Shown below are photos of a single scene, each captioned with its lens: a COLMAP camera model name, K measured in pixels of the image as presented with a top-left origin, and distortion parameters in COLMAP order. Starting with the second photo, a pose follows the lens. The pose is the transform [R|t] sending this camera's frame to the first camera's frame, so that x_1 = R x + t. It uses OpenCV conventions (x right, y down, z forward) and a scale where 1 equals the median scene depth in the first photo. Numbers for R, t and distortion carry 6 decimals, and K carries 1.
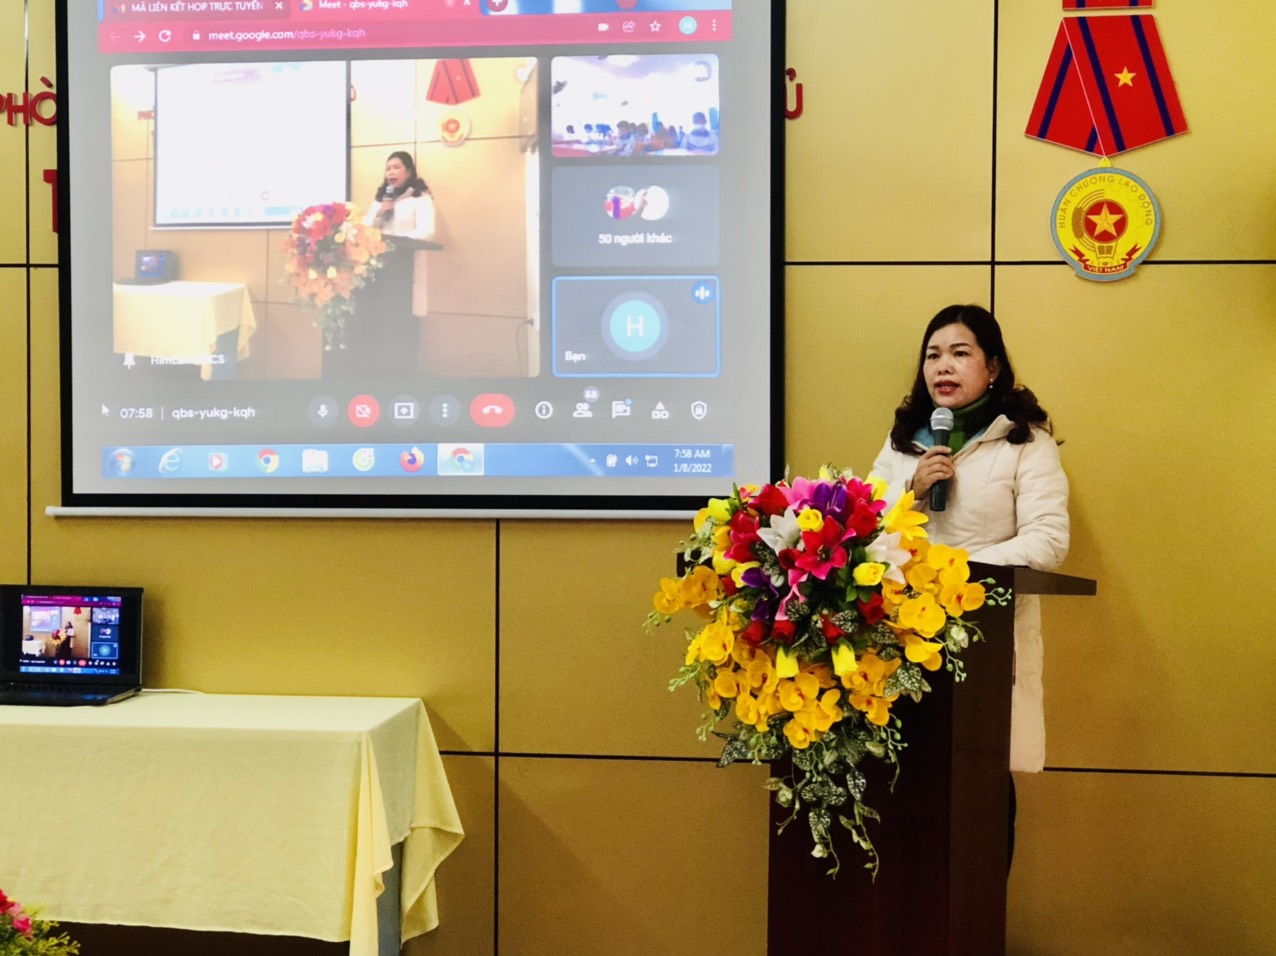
lens RADIAL K [[2208.8, 0, 642.9], [0, 2208.8, 504.9], [0, 0, 1]] dist [-0.018276, 0.170354]
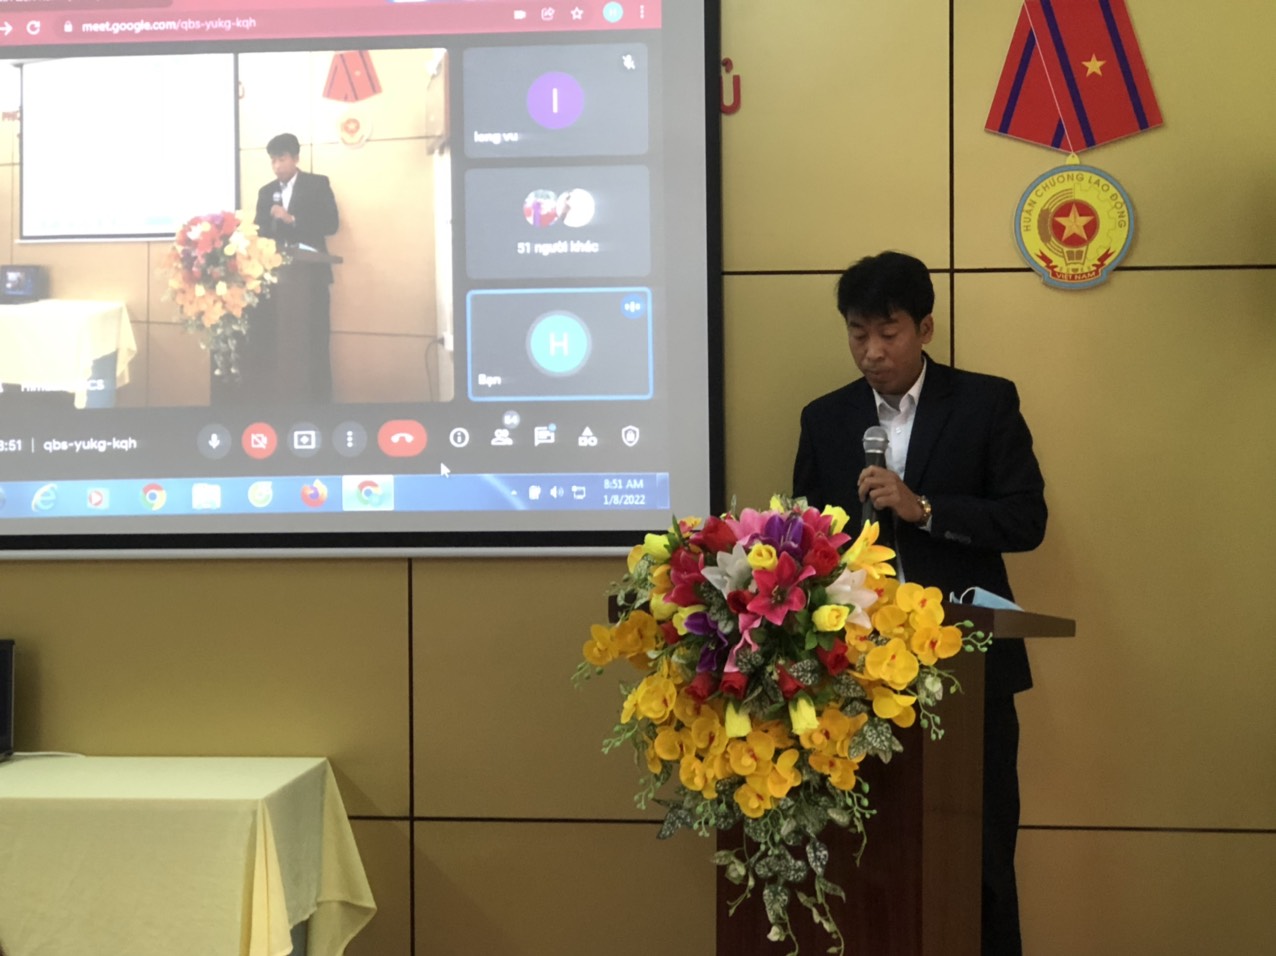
lens RADIAL K [[2208.8, 0, 642.9], [0, 2208.8, 504.9], [0, 0, 1]] dist [-0.018276, 0.170354]
pose [[0.999324, -0.011373, 0.034952, -0.001860], [0.011908, 0.999815, -0.015122, -0.001035], [-0.034774, 0.015528, 0.999275, 0.120125]]
